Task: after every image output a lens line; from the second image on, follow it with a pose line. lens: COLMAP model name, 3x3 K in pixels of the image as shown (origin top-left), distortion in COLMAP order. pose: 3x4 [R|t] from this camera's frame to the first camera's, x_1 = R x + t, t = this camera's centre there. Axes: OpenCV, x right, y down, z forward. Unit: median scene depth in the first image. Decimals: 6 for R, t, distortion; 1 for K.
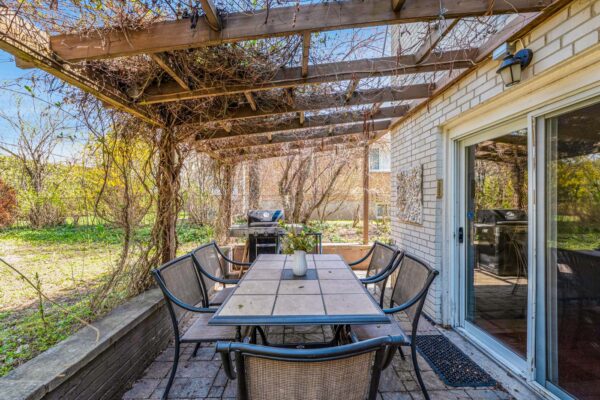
lens RADIAL K [[257.5, 0, 298.0], [0, 257.5, 197.2], [0, 0, 1]] dist [-0.000843, 0.000177]
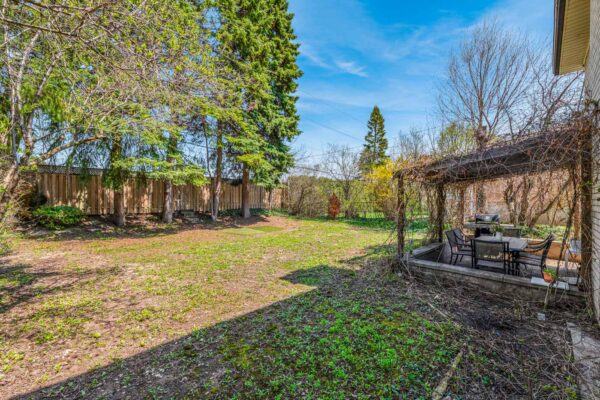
lens RADIAL K [[257.5, 0, 298.0], [0, 257.5, 197.2], [0, 0, 1]] dist [-0.000843, 0.000177]
pose [[0.707065, -0.003372, -0.707141, 0.119595], [0.005326, 0.999986, 0.000557, -0.045368], [0.707129, -0.004160, 0.707072, -0.678165]]
